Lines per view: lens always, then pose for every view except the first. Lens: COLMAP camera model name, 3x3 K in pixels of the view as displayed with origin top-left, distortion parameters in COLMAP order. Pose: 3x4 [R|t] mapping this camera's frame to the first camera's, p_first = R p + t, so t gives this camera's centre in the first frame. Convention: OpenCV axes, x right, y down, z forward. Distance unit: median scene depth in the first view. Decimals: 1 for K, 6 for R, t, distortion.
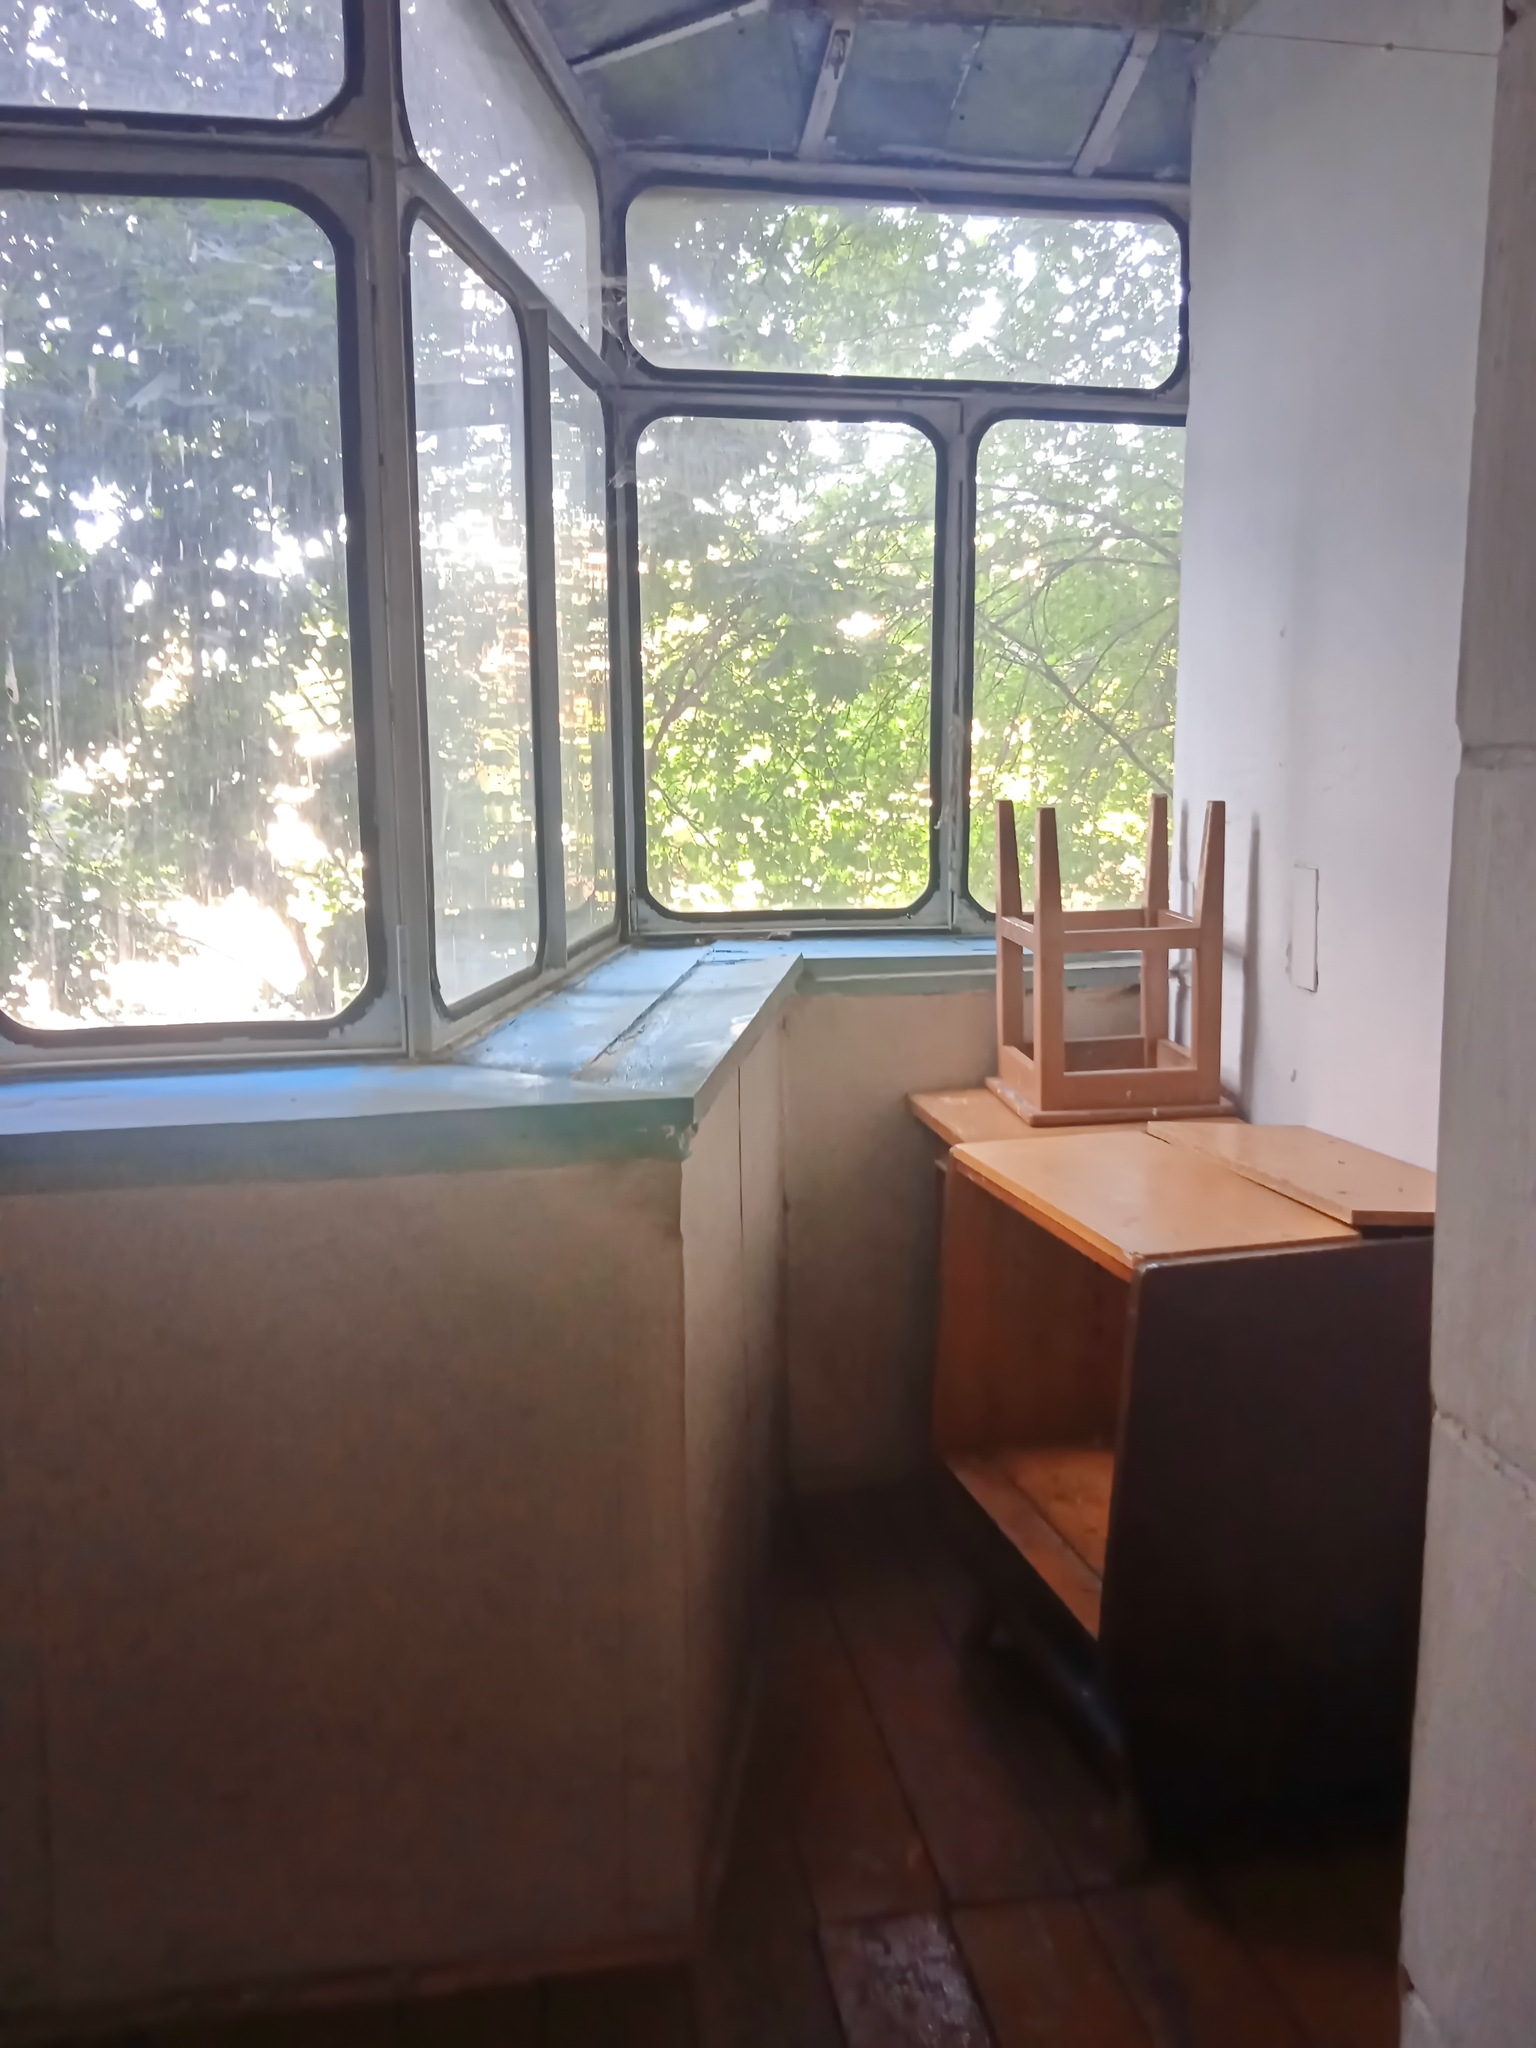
lens RADIAL K [[1696.4, 0, 768.0], [0, 1696.4, 1024.0], [0, 0, 1]] dist [0.009271, -0.000086]
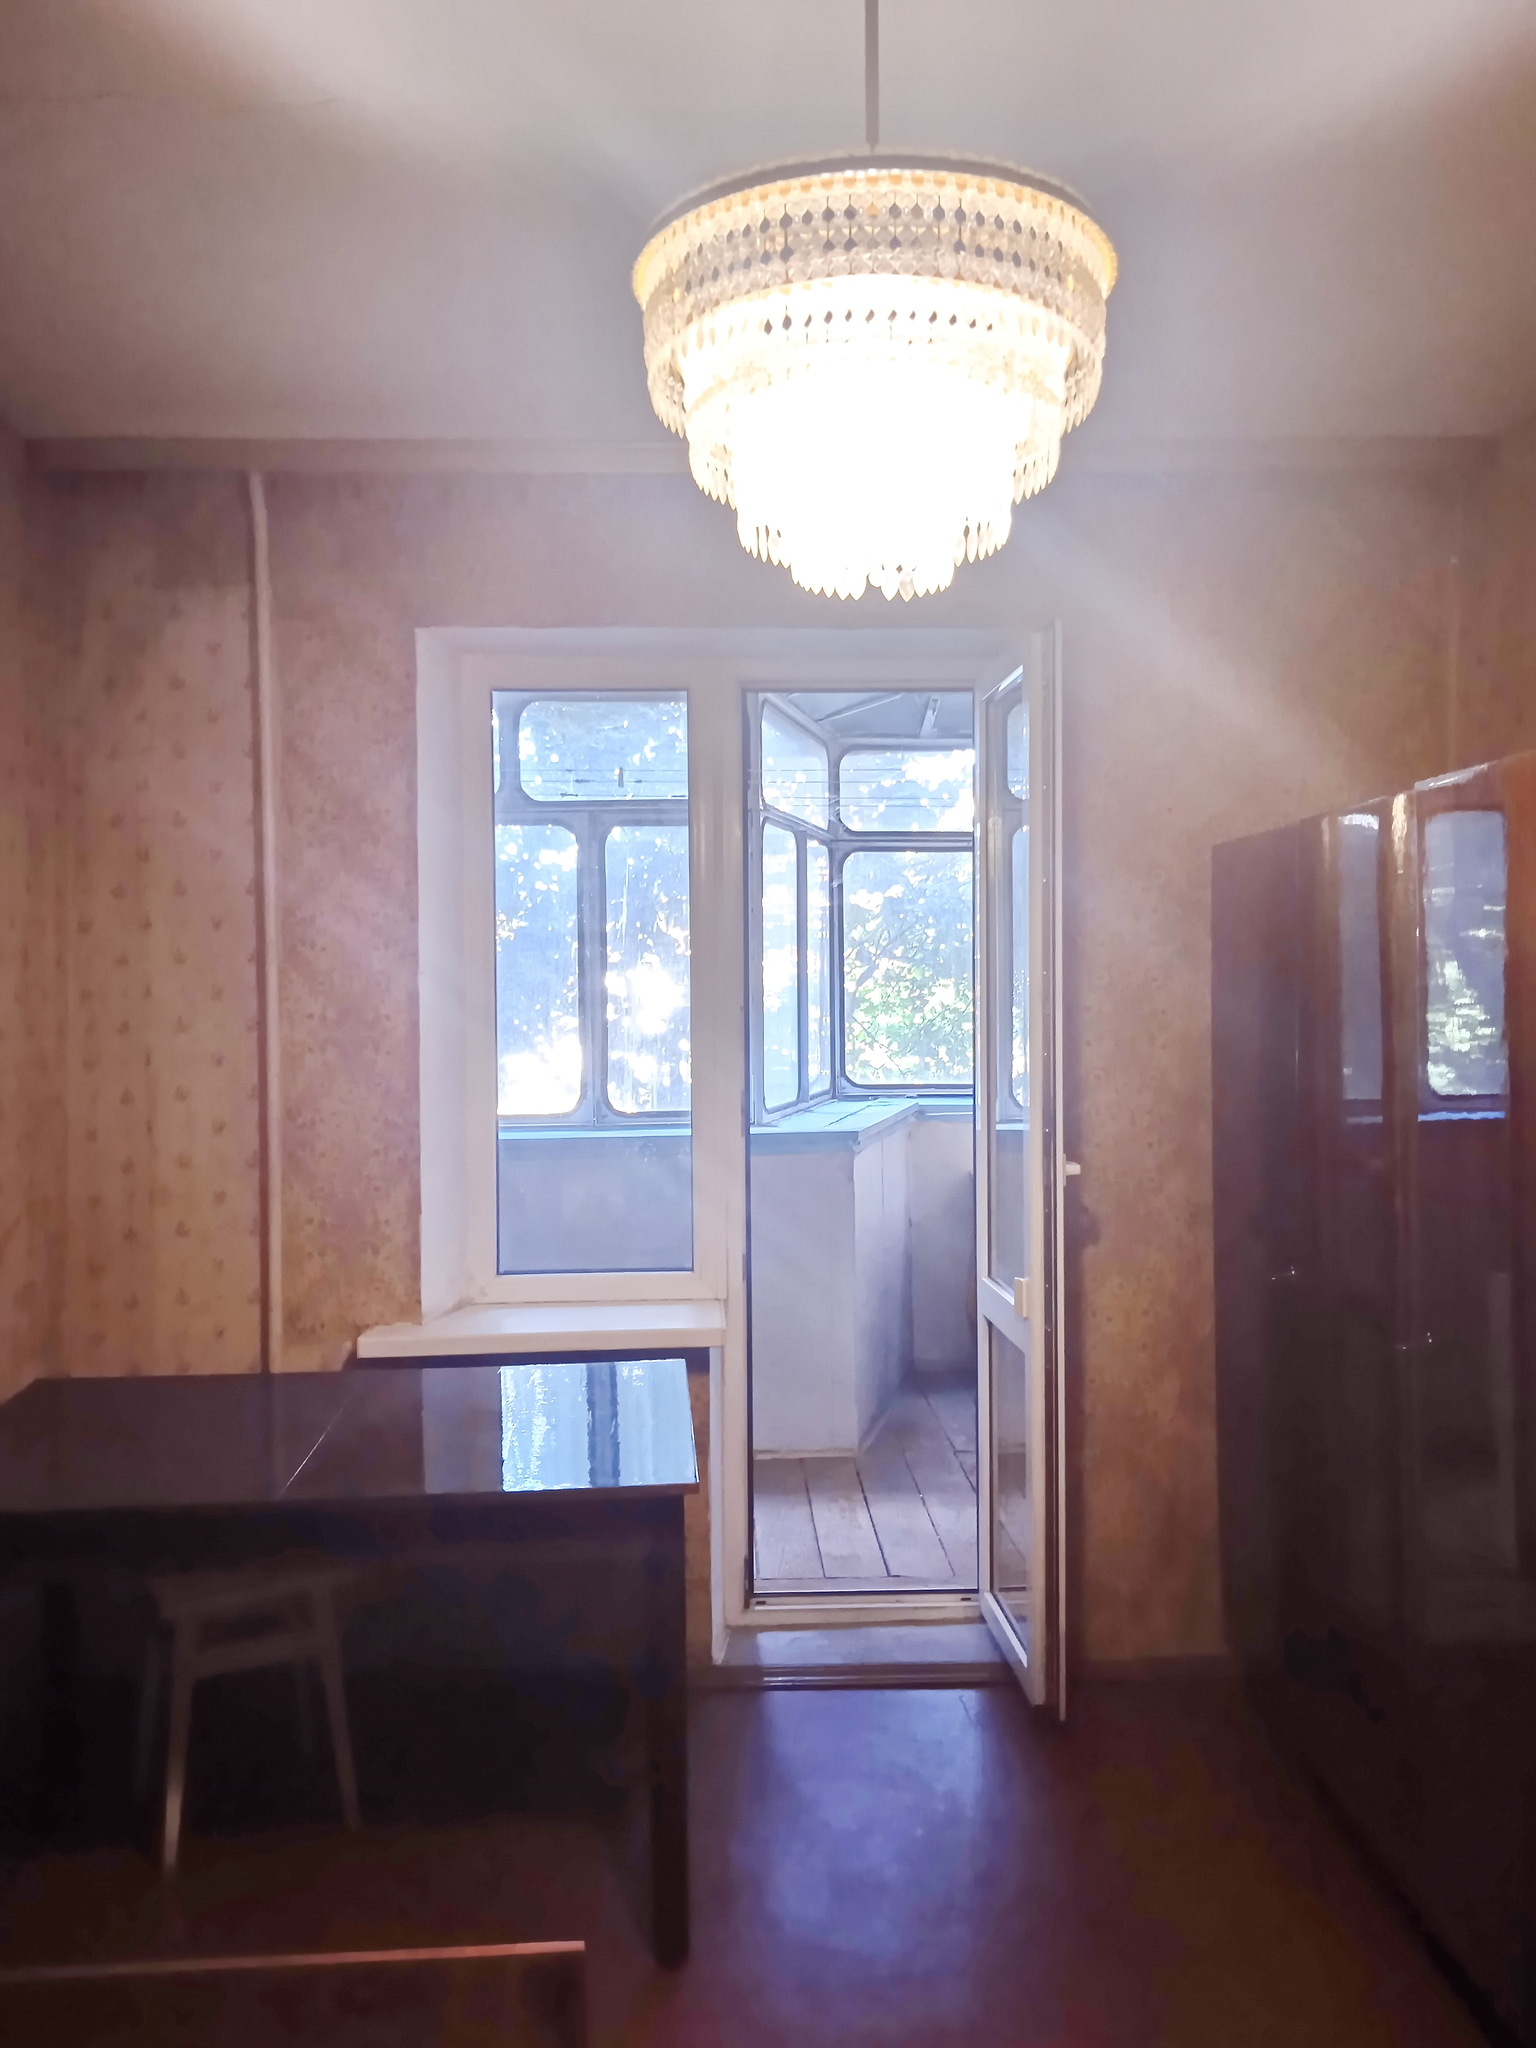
lens RADIAL K [[1696.4, 0, 768.0], [0, 1696.4, 1024.0], [0, 0, 1]] dist [0.009271, -0.000086]
pose [[0.992701, 0.002504, -0.120576, 0.087350], [-0.018859, 0.990708, -0.134693, 0.148693], [0.119118, 0.135984, 0.983524, -1.099008]]
